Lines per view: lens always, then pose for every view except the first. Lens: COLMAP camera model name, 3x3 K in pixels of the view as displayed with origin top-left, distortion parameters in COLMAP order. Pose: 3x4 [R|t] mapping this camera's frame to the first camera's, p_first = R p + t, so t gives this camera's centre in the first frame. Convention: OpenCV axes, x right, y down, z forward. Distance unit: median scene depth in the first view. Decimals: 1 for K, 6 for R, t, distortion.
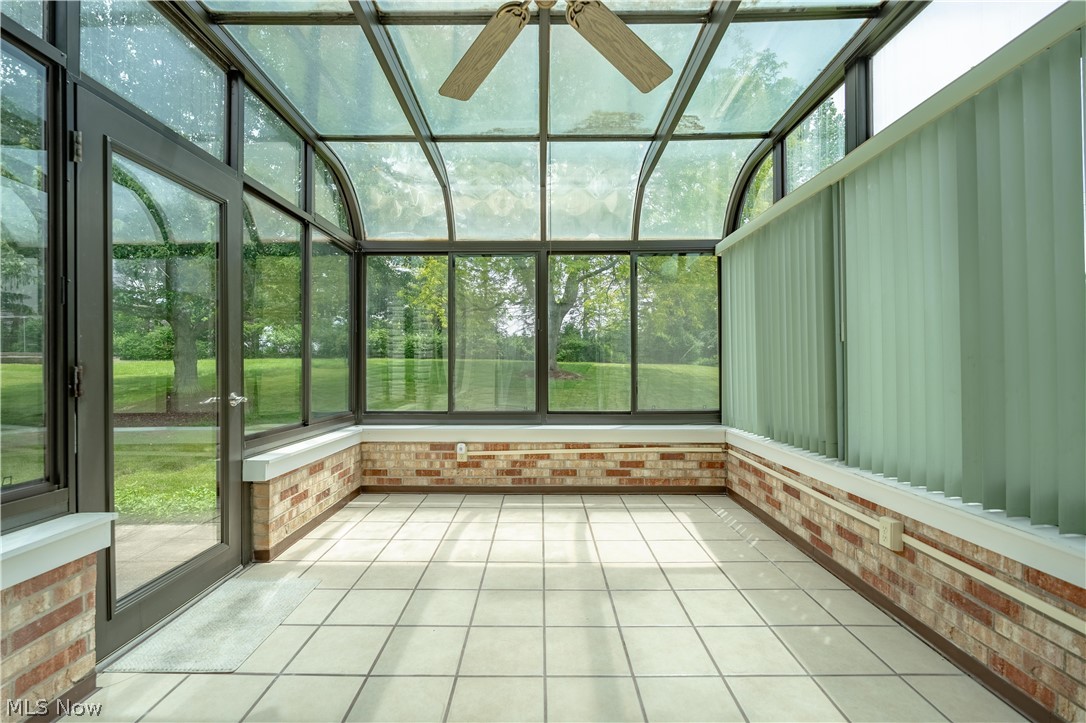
lens RADIAL K [[475.0, 0, 542.4], [0, 475.0, 362.5], [0, 0, 1]] dist [-0.002485, -0.000721]
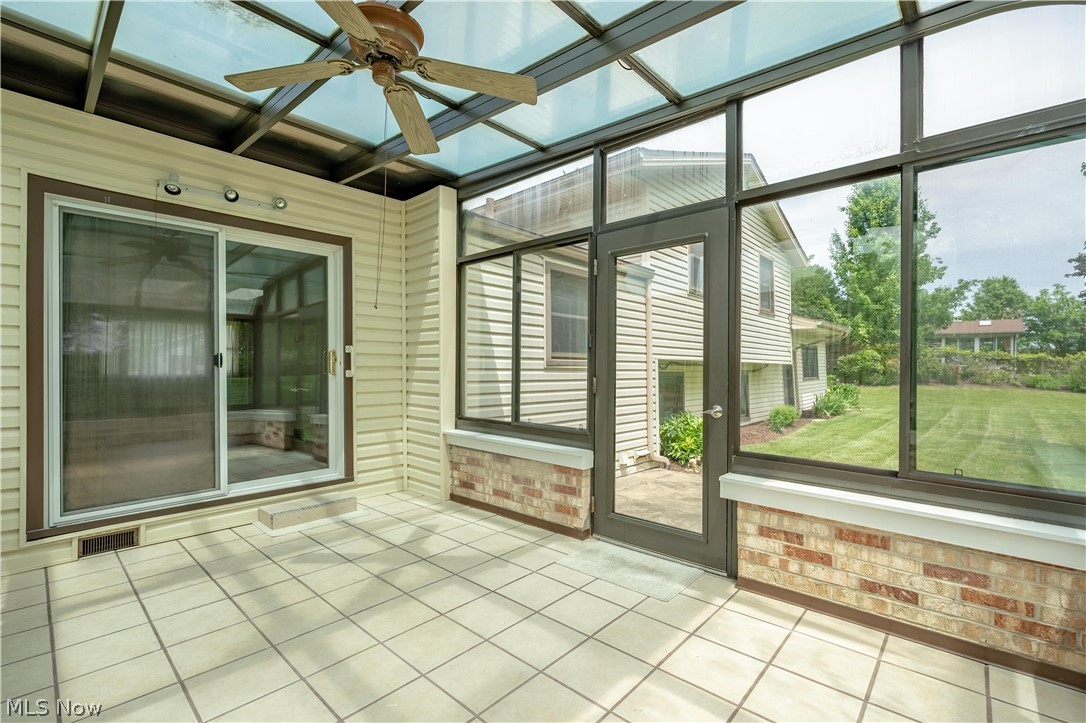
lens RADIAL K [[475.0, 0, 539.5], [0, 475.0, 364.3], [0, 0, 1]] dist [-0.002485, -0.000721]
pose [[-0.678562, -0.011784, -0.734449, 0.322116], [-0.007828, 0.999931, -0.008811, -0.013296], [0.734501, -0.000229, -0.678607, 1.098994]]
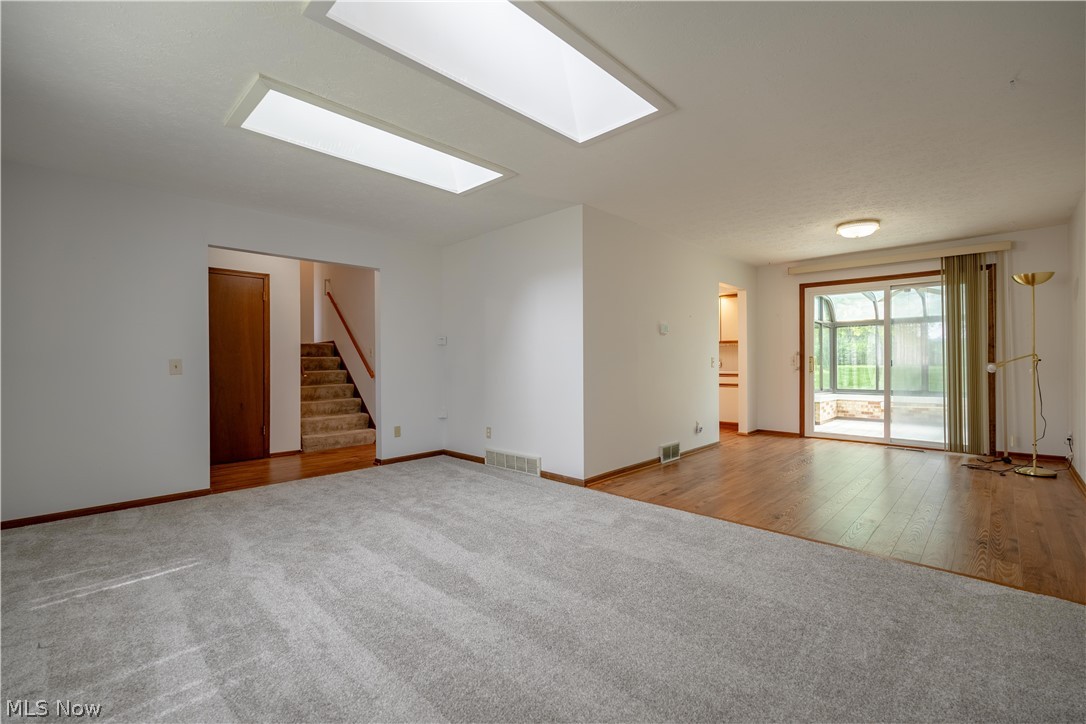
lens RADIAL K [[475.0, 0, 543.9], [0, 475.0, 360.9], [0, 0, 1]] dist [-0.002485, -0.000721]
pose [[0.715758, -0.007576, -0.698307, 0.360966], [0.003477, 0.999967, -0.007285, -0.041486], [0.698340, 0.002786, 0.715761, -2.475146]]
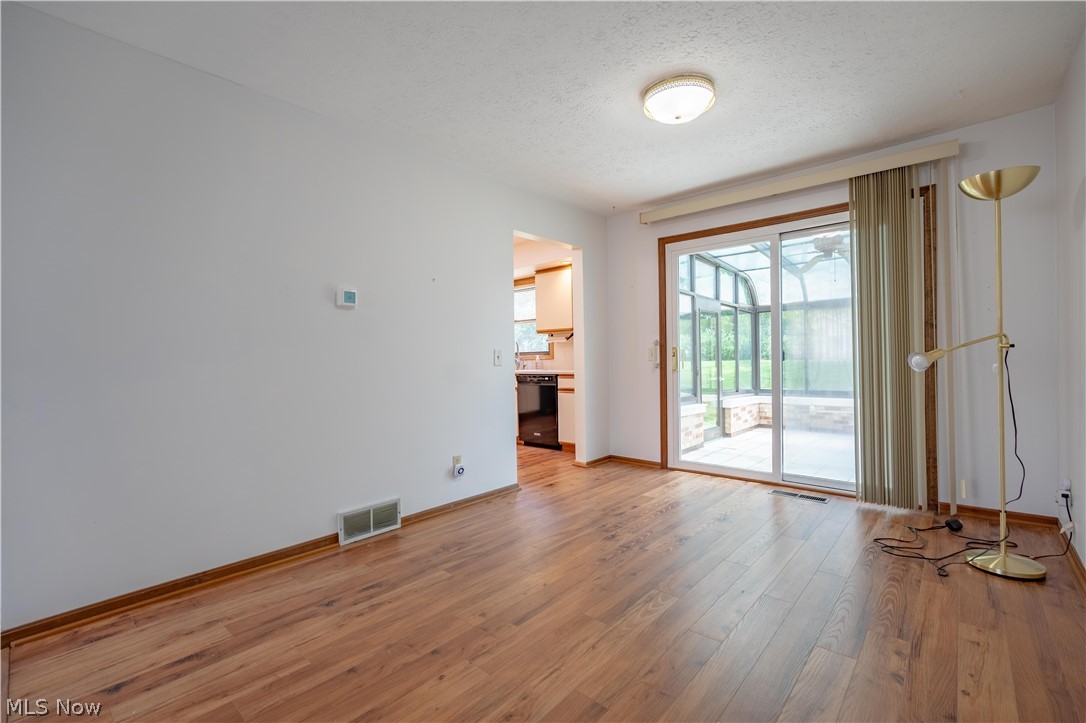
lens RADIAL K [[475.0, 0, 544.1], [0, 475.0, 360.9], [0, 0, 1]] dist [-0.002485, -0.000721]
pose [[0.745436, -0.012024, -0.666469, 0.382681], [0.014564, 0.999892, -0.001751, -0.035105], [0.666418, -0.008401, 0.745531, -1.471529]]
